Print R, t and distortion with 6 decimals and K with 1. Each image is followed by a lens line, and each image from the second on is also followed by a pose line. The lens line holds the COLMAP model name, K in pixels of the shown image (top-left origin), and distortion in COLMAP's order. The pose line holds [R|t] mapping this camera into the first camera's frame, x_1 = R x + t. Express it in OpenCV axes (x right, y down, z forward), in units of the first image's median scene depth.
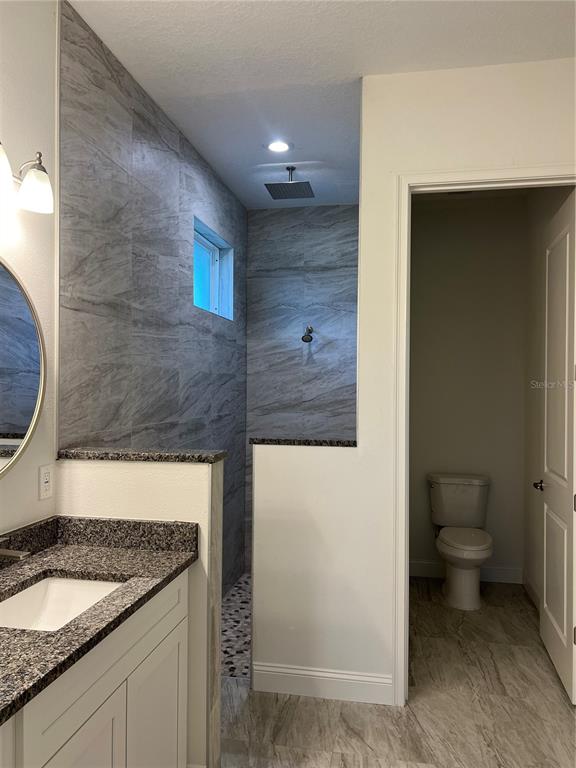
lens RADIAL K [[589.9, 0, 288.0], [0, 589.9, 384.0], [0, 0, 1]] dist [0.060473, -0.054288]
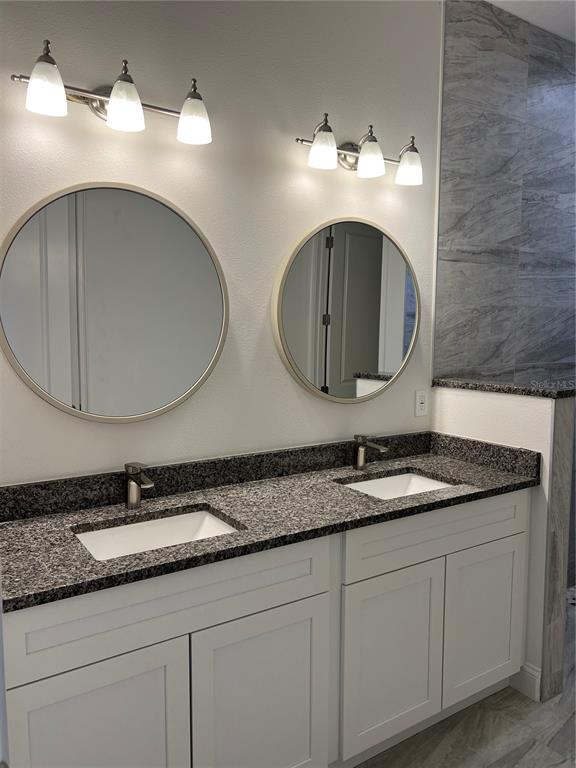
lens RADIAL K [[589.9, 0, 288.0], [0, 589.9, 384.0], [0, 0, 1]] dist [0.060473, -0.054288]
pose [[0.720181, 0.062622, -0.690955, 0.223813], [0.003703, 0.995557, 0.094088, 0.005121], [0.693777, -0.070319, 0.716749, -0.079216]]
